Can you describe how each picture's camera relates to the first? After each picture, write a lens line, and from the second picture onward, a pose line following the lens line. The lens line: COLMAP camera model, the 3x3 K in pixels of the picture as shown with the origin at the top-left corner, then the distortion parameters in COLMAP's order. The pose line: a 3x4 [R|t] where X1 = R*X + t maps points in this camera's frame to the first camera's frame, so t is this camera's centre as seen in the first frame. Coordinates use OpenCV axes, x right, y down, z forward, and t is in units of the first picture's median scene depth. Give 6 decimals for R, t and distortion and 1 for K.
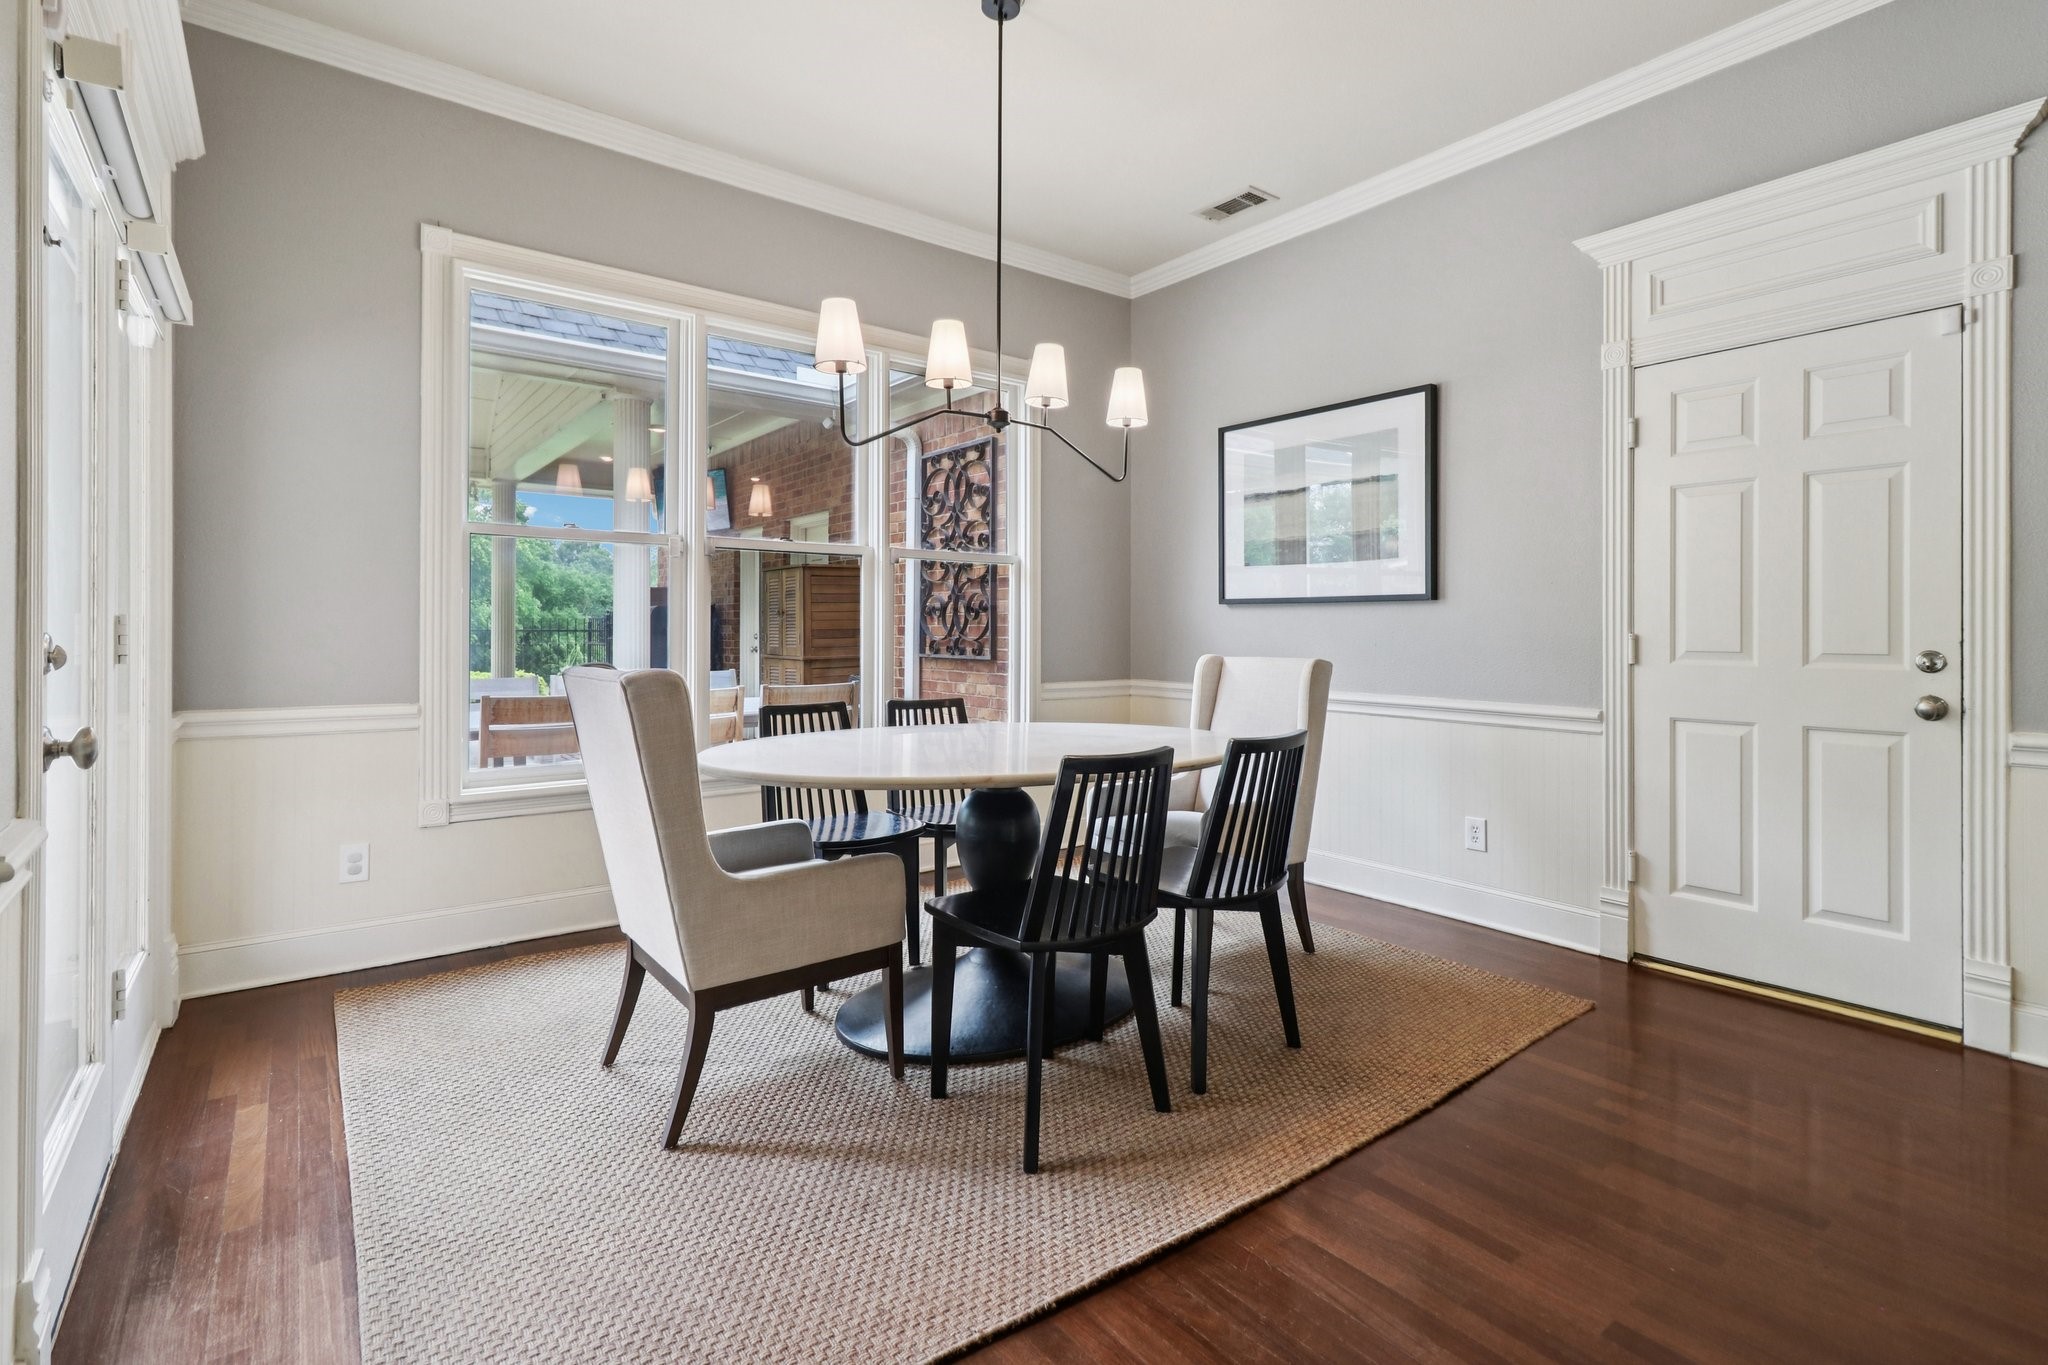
lens RADIAL K [[962.9, 0, 1020.6], [0, 962.9, 629.5], [0, 0, 1]] dist [0.010070, 0.000481]
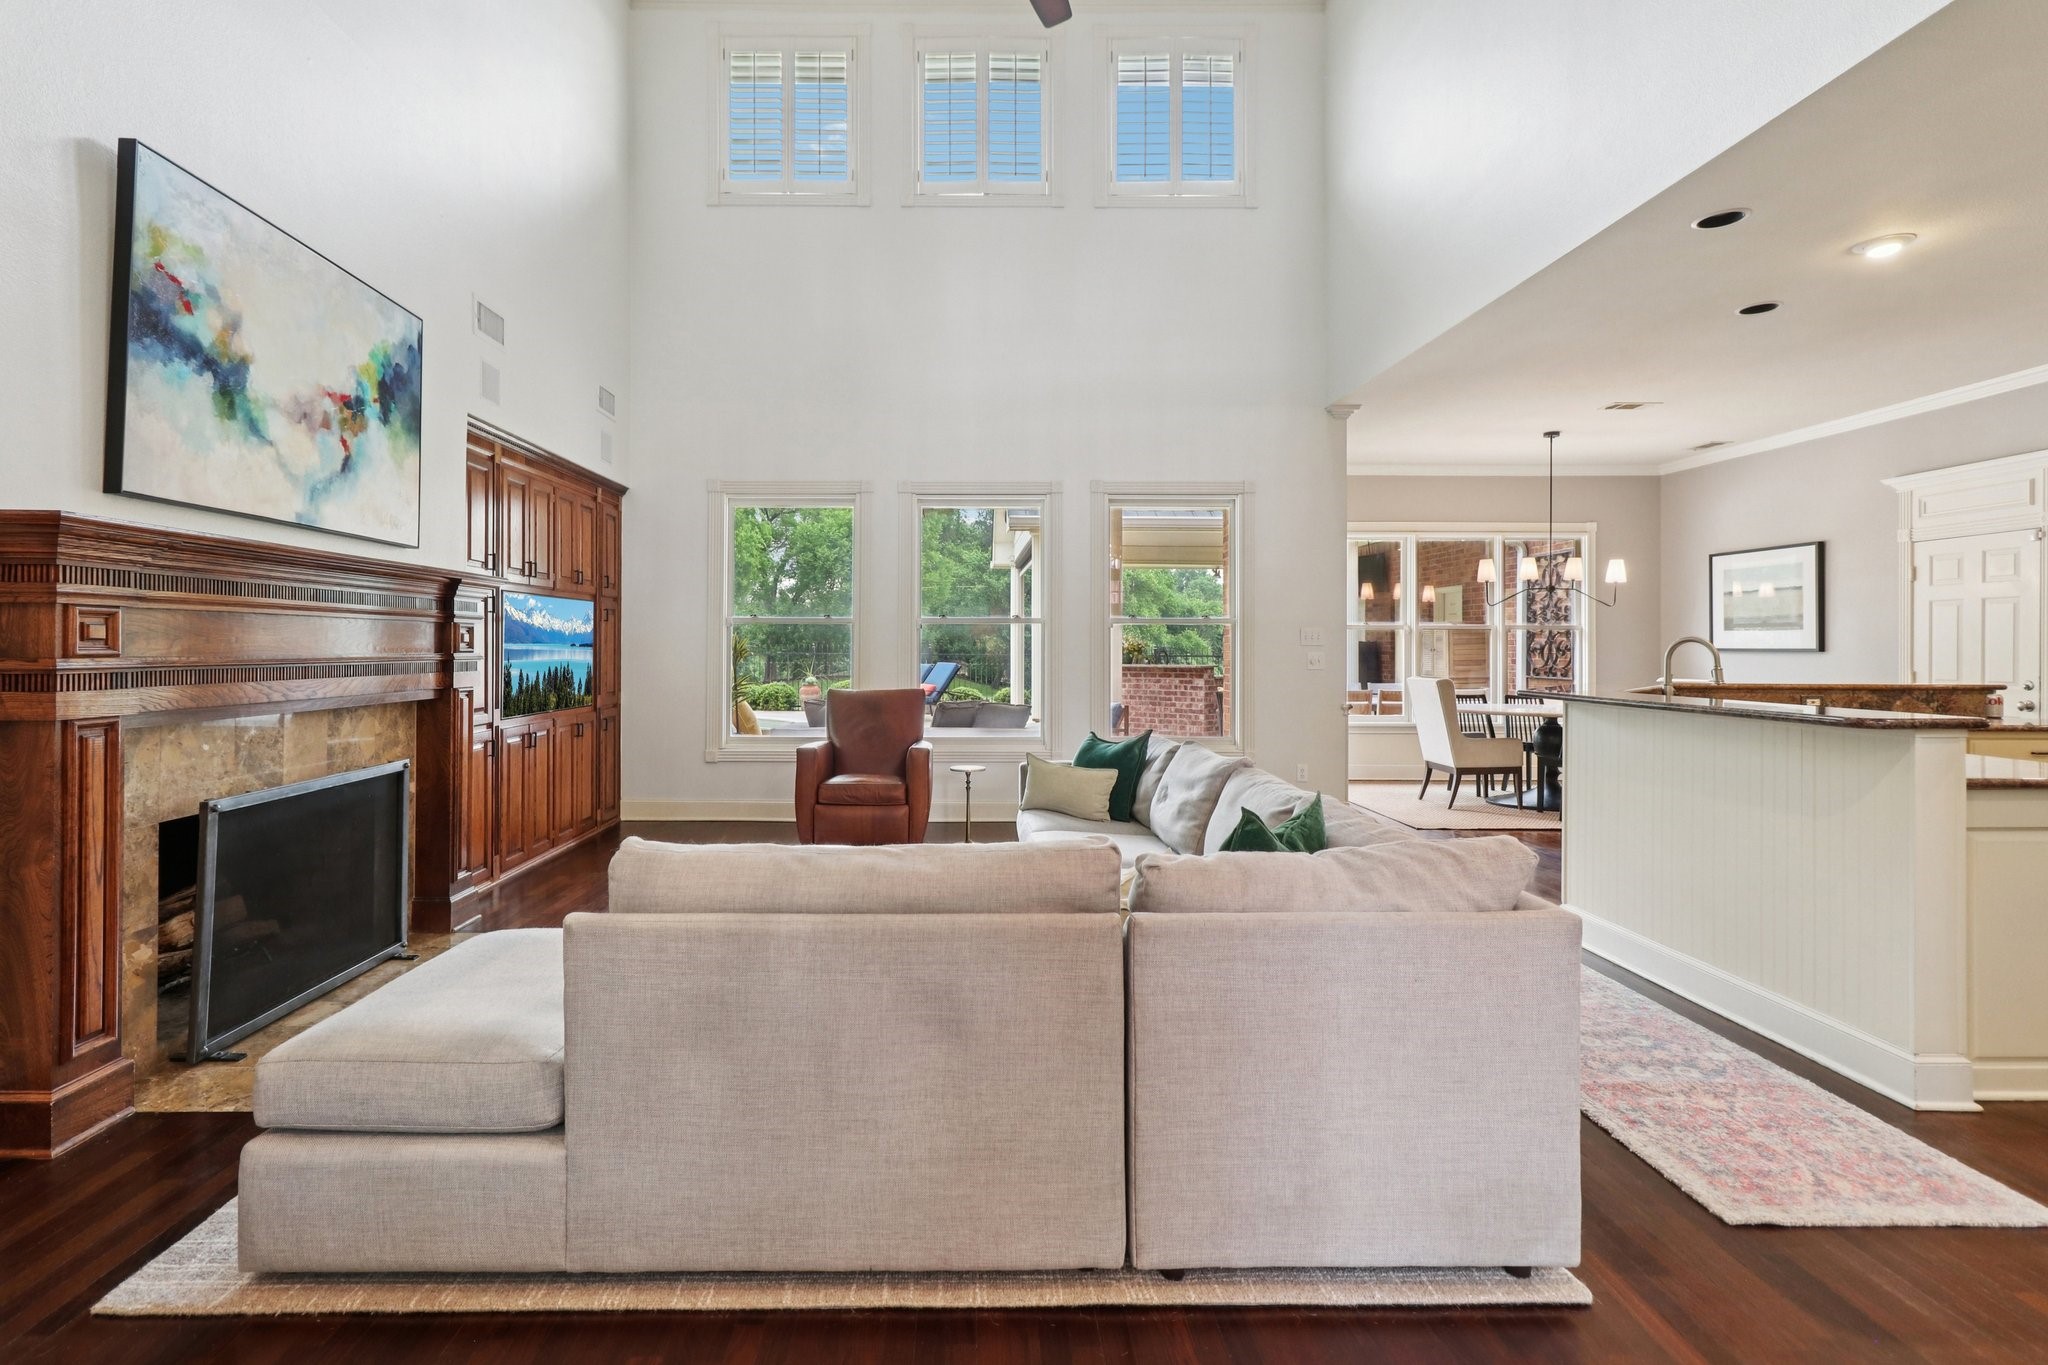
lens RADIAL K [[977.6, 0, 964.5], [0, 977.6, 647.9], [0, 0, 1]] dist [0.003651, 0.001297]
pose [[0.801291, -0.002557, -0.598269, 0.260033], [0.002380, 0.999997, -0.001087, -0.046050], [0.598270, -0.000553, 0.801294, -1.873447]]
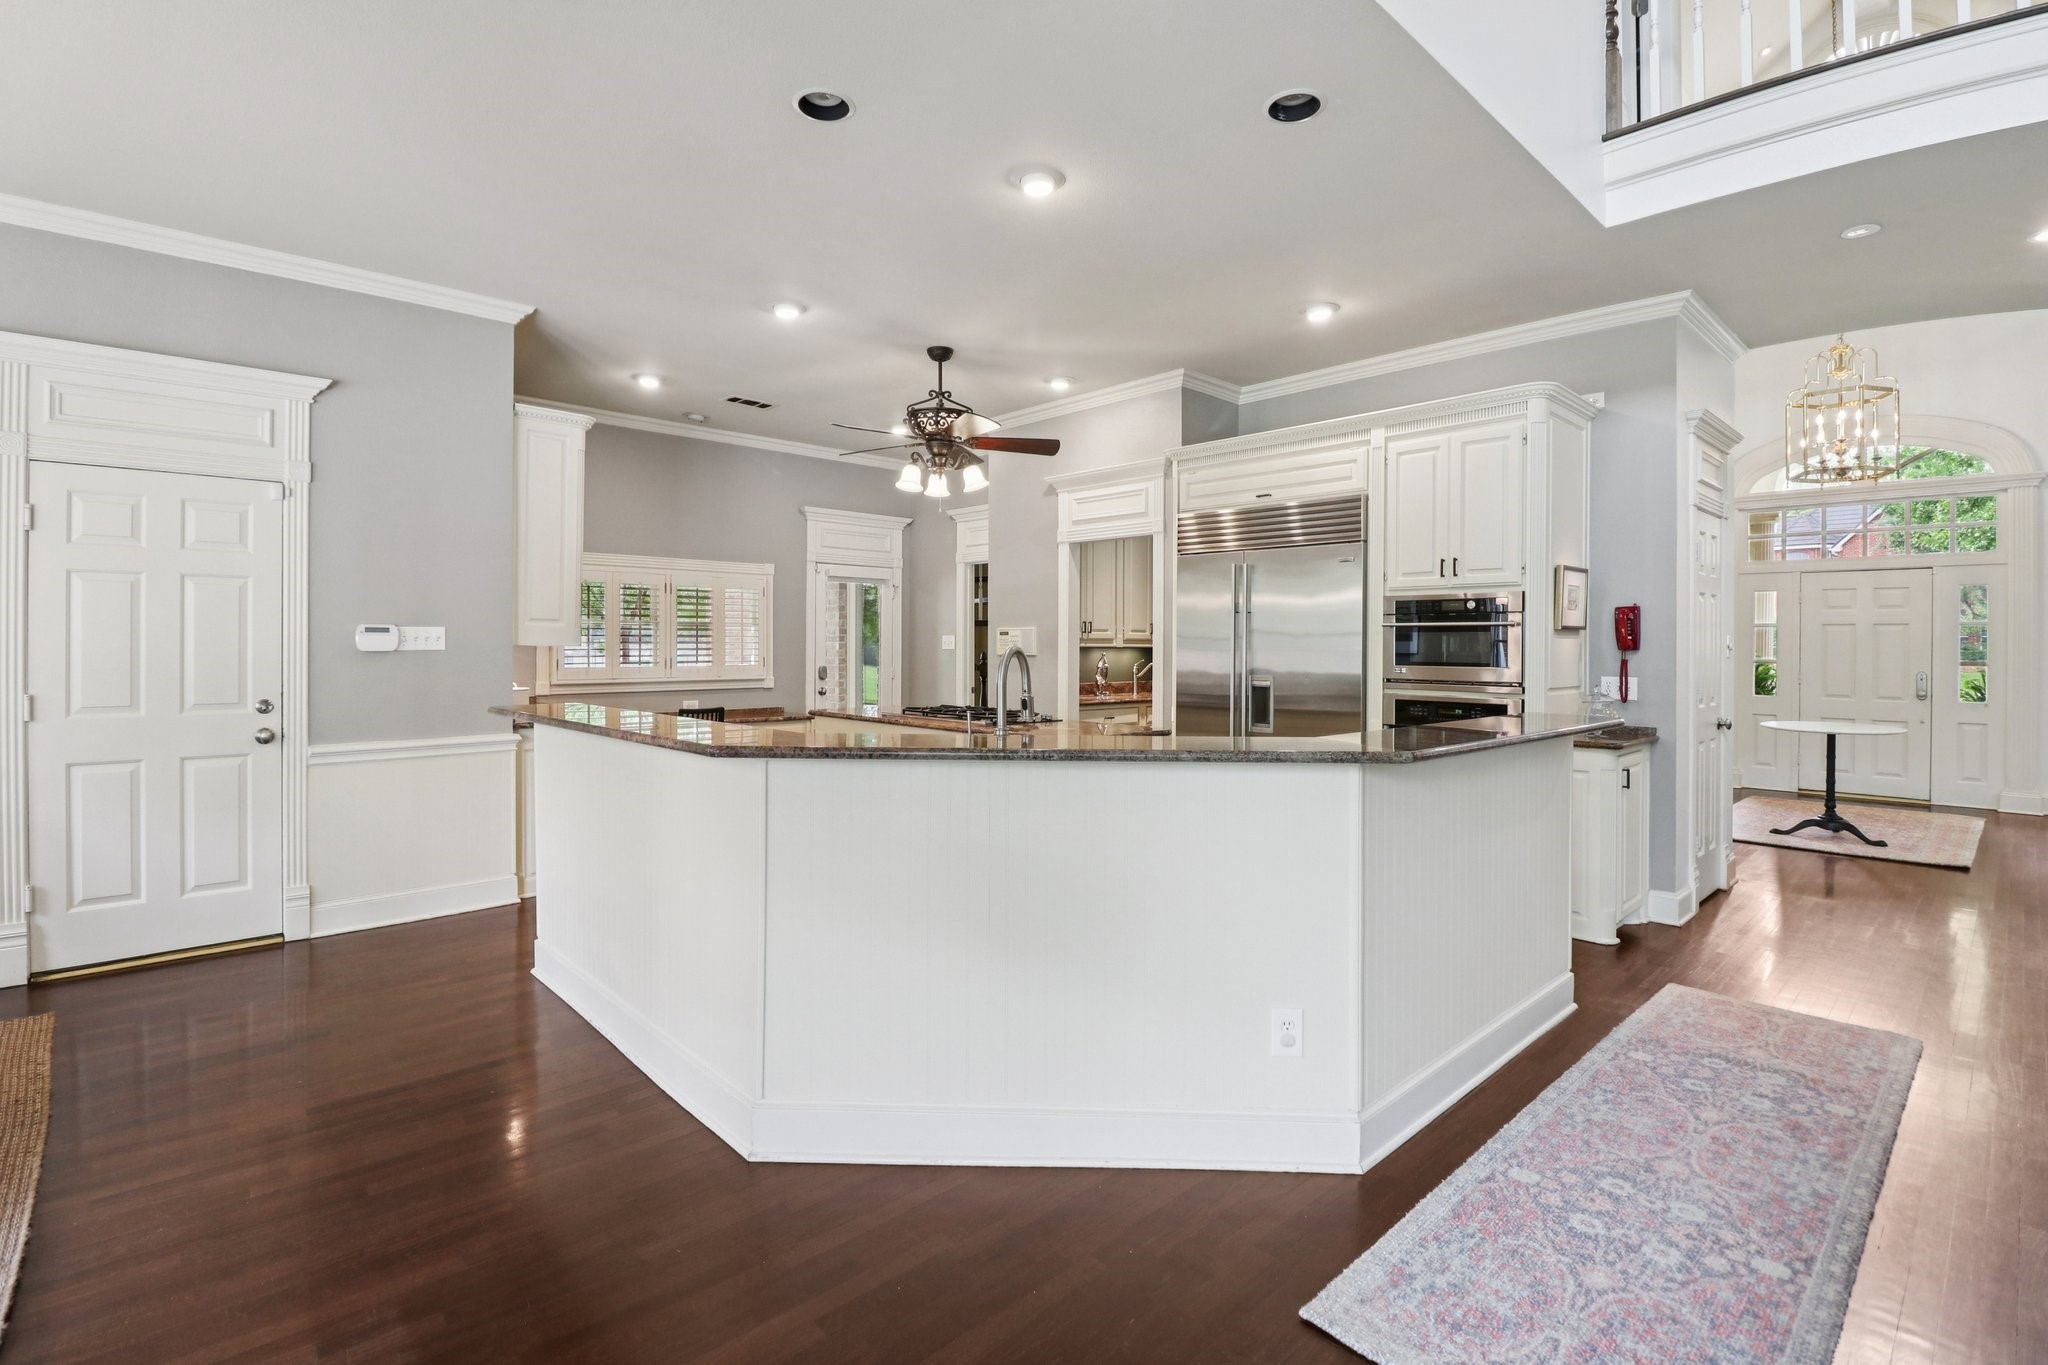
lens RADIAL K [[940.8, 0, 1033.7], [0, 940.8, 640.5], [0, 0, 1]] dist [-0.000388, -0.013417]
pose [[-0.102544, -0.002509, 0.994725, -0.553978], [-0.007714, 0.999969, 0.001727, -0.068633], [-0.994699, -0.007496, -0.102560, -0.060916]]
